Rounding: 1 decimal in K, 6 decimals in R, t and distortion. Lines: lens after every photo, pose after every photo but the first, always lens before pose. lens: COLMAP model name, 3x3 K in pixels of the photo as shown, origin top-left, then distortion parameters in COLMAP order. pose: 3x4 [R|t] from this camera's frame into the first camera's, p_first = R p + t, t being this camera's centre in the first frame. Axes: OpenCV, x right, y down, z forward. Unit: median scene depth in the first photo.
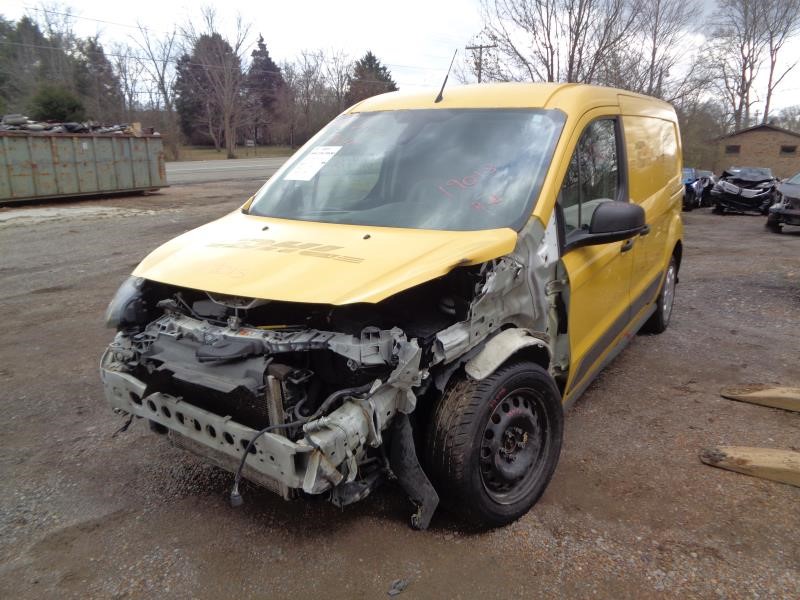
lens RADIAL K [[609.4, 0, 400.0], [0, 609.4, 300.0], [0, 0, 1]] dist [0.009514, 0.004656]
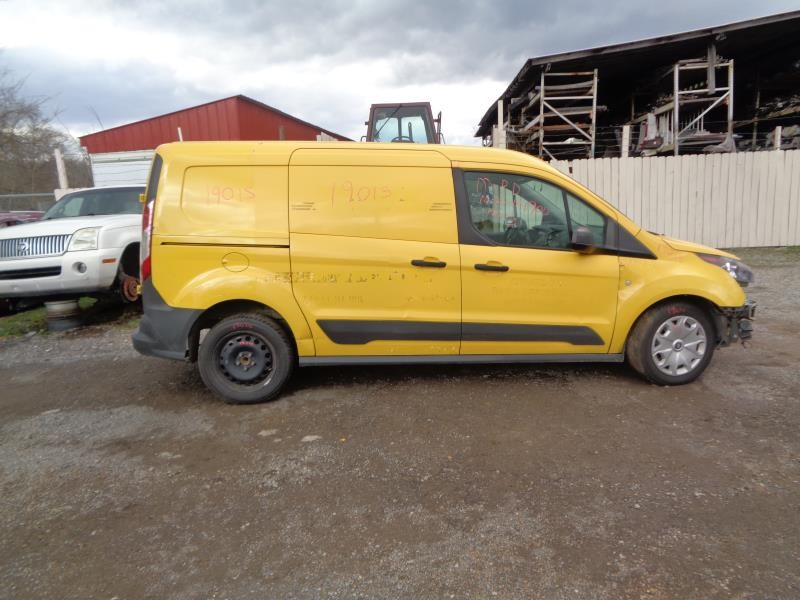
lens RADIAL K [[609.4, 0, 400.0], [0, 609.4, 300.0], [0, 0, 1]] dist [0.009514, 0.004656]
pose [[-0.584163, -0.138814, 0.799678, -1.353943], [0.203980, 0.928534, 0.310189, -0.721085], [-0.785586, 0.344319, -0.514100, 2.833926]]
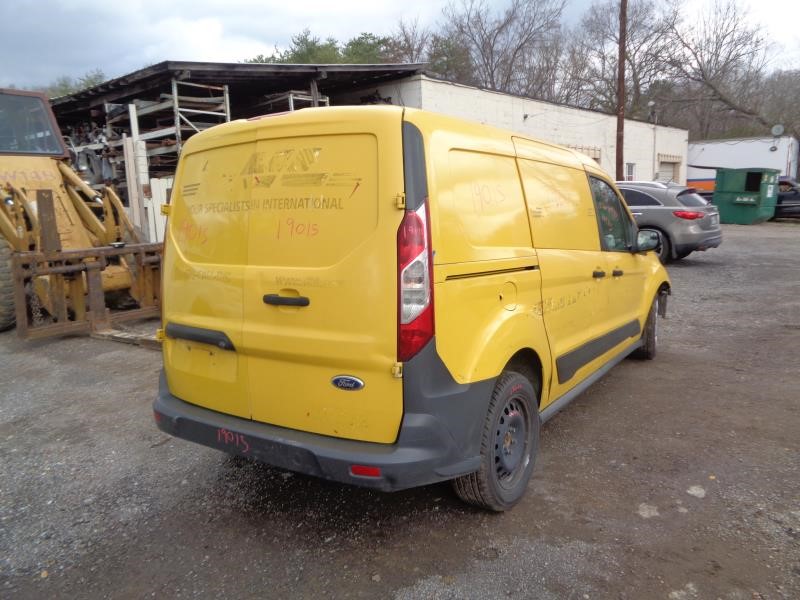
lens RADIAL K [[604.4, 0, 413.5], [0, 604.4, 300.9], [0, 0, 1]] dist [0.004116, 0.006689]
pose [[-0.999553, 0.017434, 0.024307, 0.430284], [0.025396, 0.923963, 0.381638, -0.809518], [-0.015805, 0.382085, -0.923992, 3.325823]]
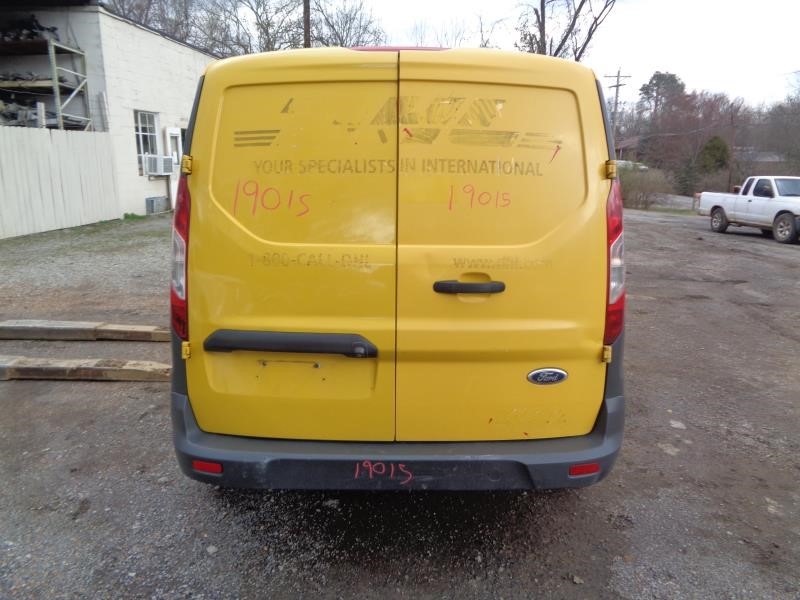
lens RADIAL K [[600.7, 0, 400.0], [0, 600.7, 300.0], [0, 0, 1]] dist [0.010166, 0.006250]
pose [[-0.845951, 0.094248, -0.524865, 1.169367], [-0.143678, 0.907575, 0.394543, -0.722342], [0.513540, 0.409176, -0.754223, 2.970802]]
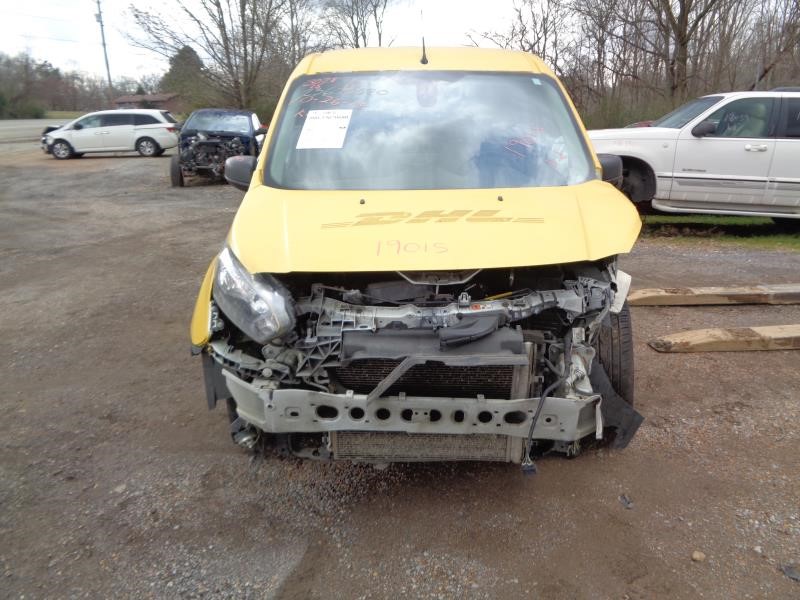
lens RADIAL K [[604.4, 0, 413.5], [0, 604.4, 300.9], [0, 0, 1]] dist [0.004116, 0.006689]
pose [[0.832456, -0.173560, 0.526207, -0.703190], [0.142372, 0.984791, 0.099585, -0.054194], [-0.535488, -0.007983, 0.844505, 0.212494]]
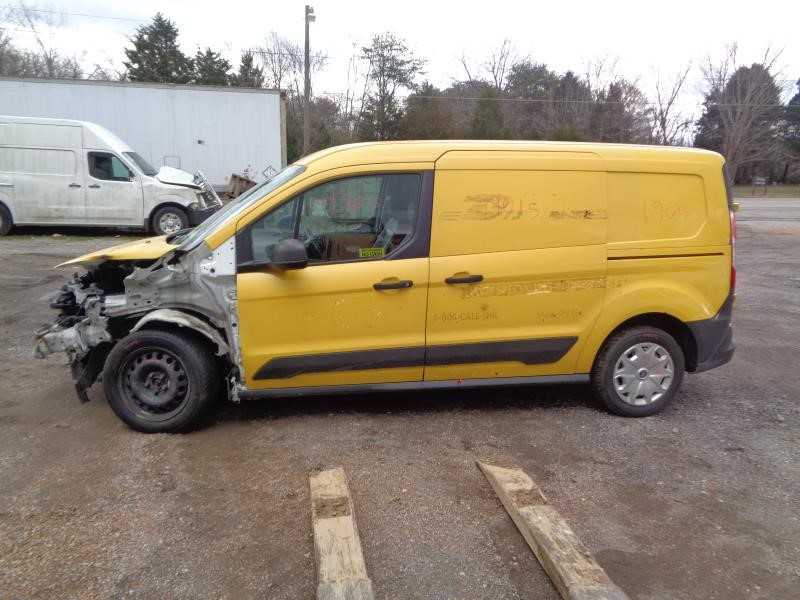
lens RADIAL K [[600.7, 0, 400.0], [0, 600.7, 300.0], [0, 0, 1]] dist [0.010166, 0.006250]
pose [[0.683987, 0.167901, -0.709909, 1.558980], [-0.203696, 0.978403, 0.035144, -0.139916], [0.700479, 0.120567, 0.703416, 0.318909]]
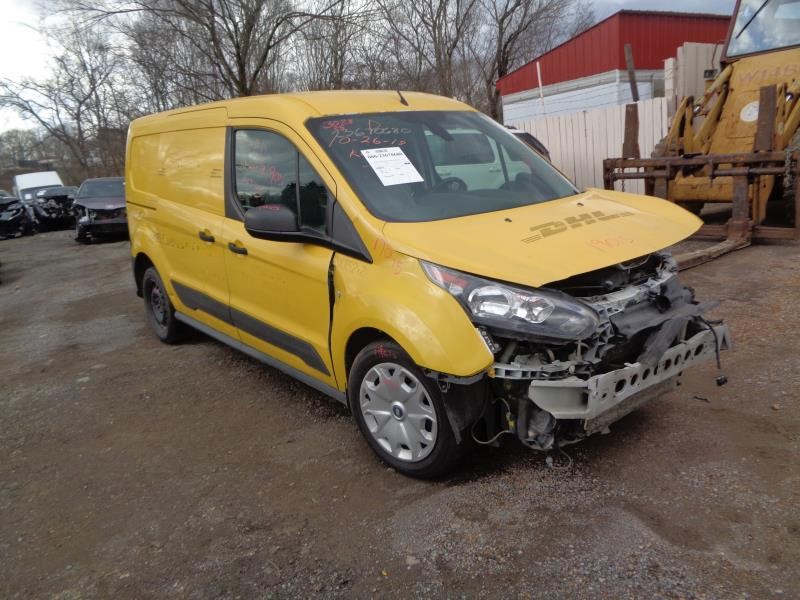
lens RADIAL K [[600.7, 0, 400.0], [0, 600.7, 300.0], [0, 0, 1]] dist [0.010166, 0.006250]
pose [[0.301734, -0.266724, 0.915322, -1.324320], [0.298693, 0.938182, 0.174922, -0.236936], [-0.905395, 0.220620, 0.362750, 0.878335]]
